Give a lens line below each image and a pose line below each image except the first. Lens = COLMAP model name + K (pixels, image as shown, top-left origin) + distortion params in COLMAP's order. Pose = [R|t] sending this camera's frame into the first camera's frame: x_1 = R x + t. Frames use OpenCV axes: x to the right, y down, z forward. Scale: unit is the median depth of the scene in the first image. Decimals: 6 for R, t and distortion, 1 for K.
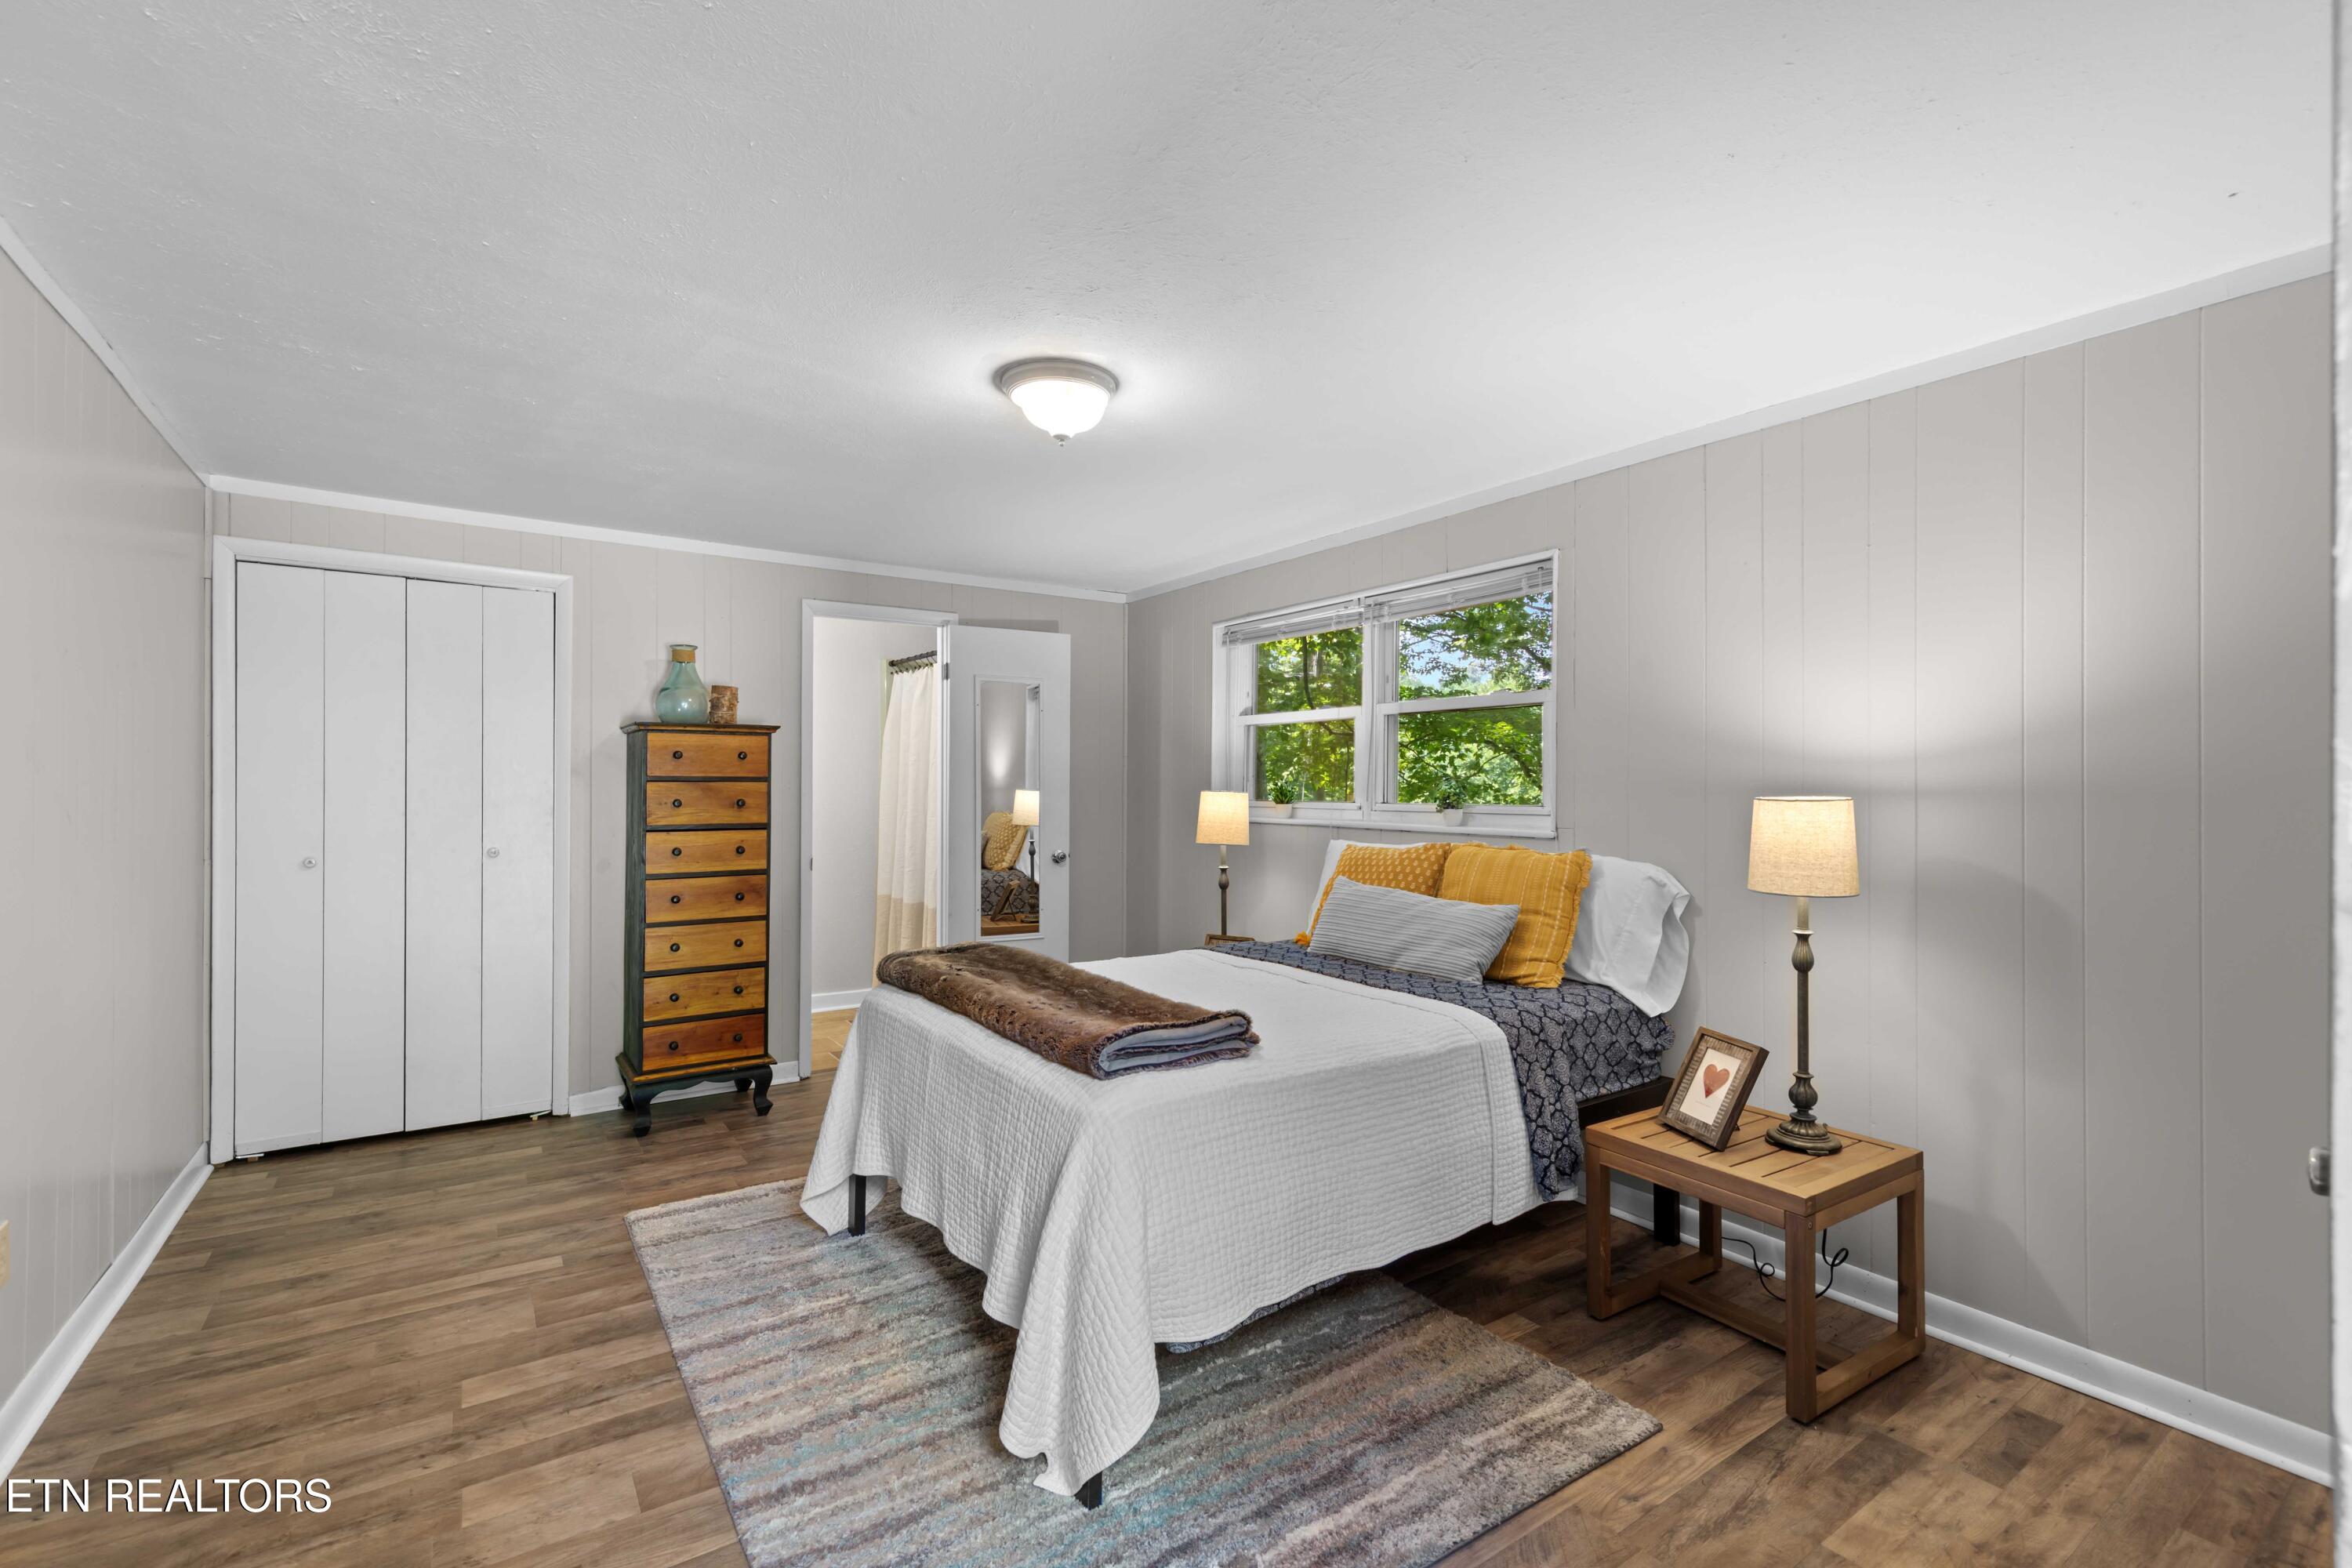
lens RADIAL K [[1009.4, 0, 1176.0], [0, 1009.4, 784.0], [0, 0, 1]] dist [0.000137, -0.000030]
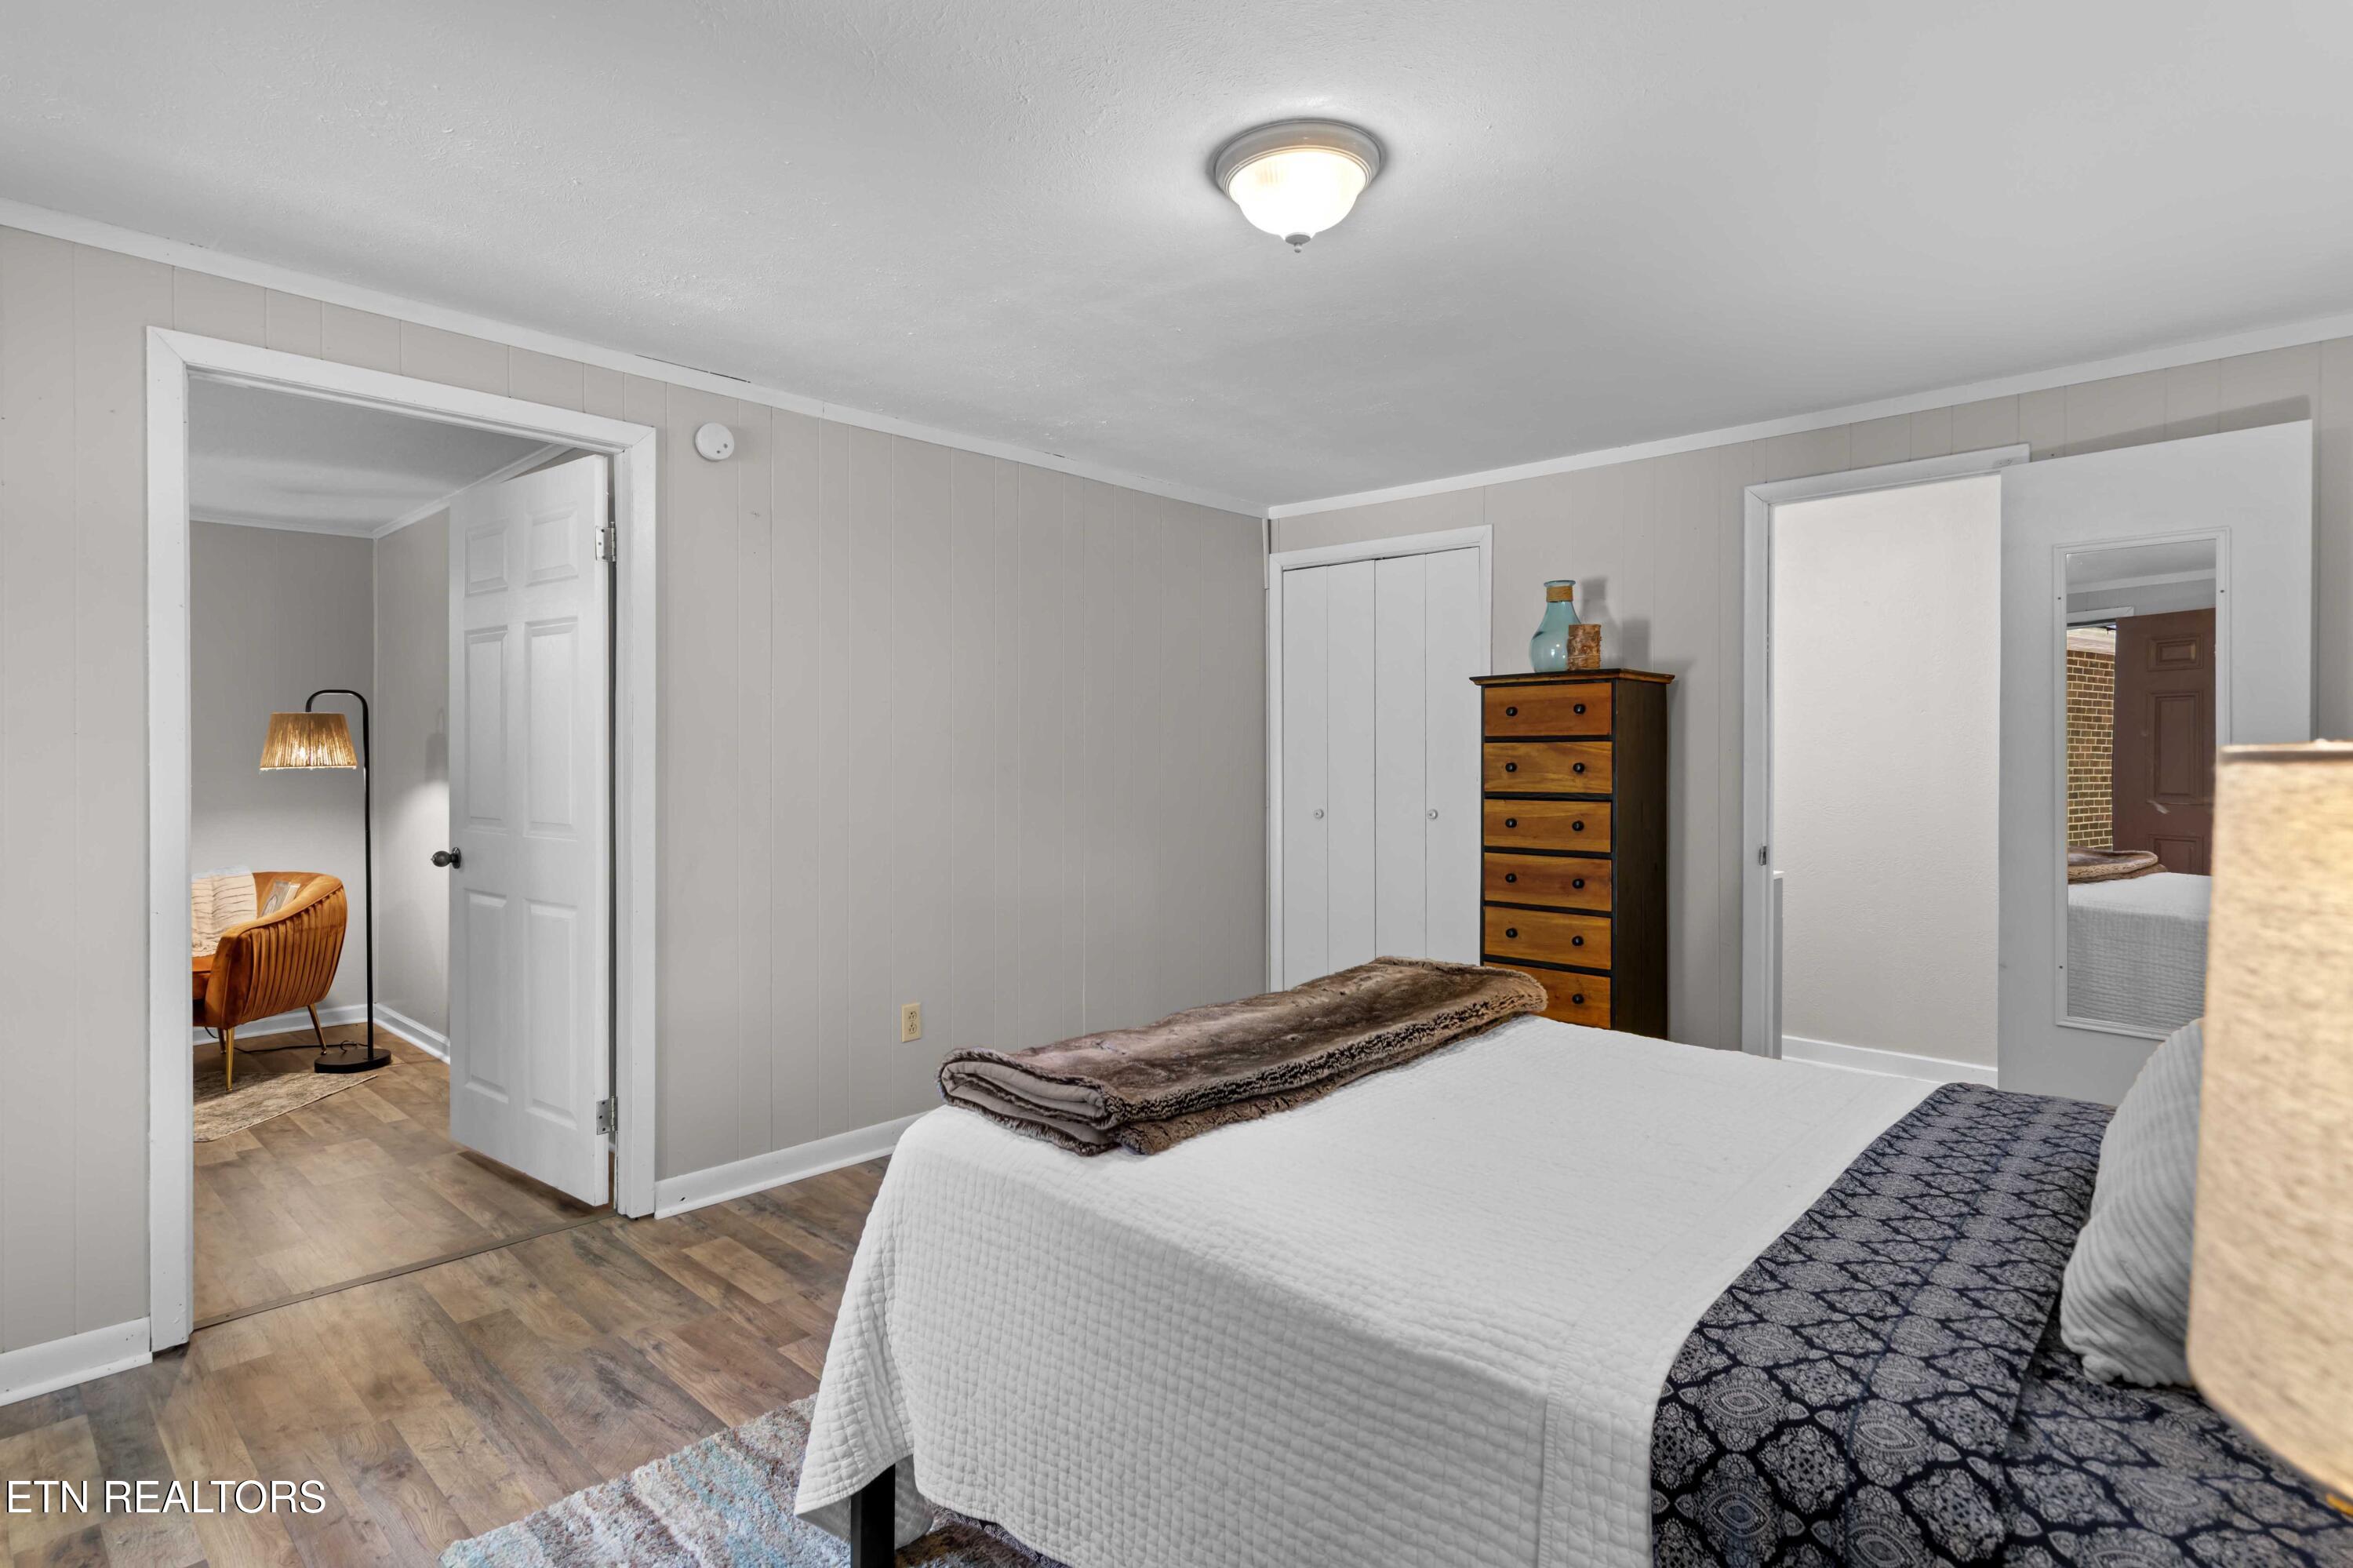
lens RADIAL K [[1190.4, 0, 1176.5], [0, 1190.4, 784.0], [0, 0, 1]] dist [0.001731, 0.000344]
pose [[0.210119, 0.021532, -0.977439, 0.472178], [0.006040, 0.999710, 0.023321, 0.008520], [0.977657, -0.010804, 0.209928, 0.516776]]
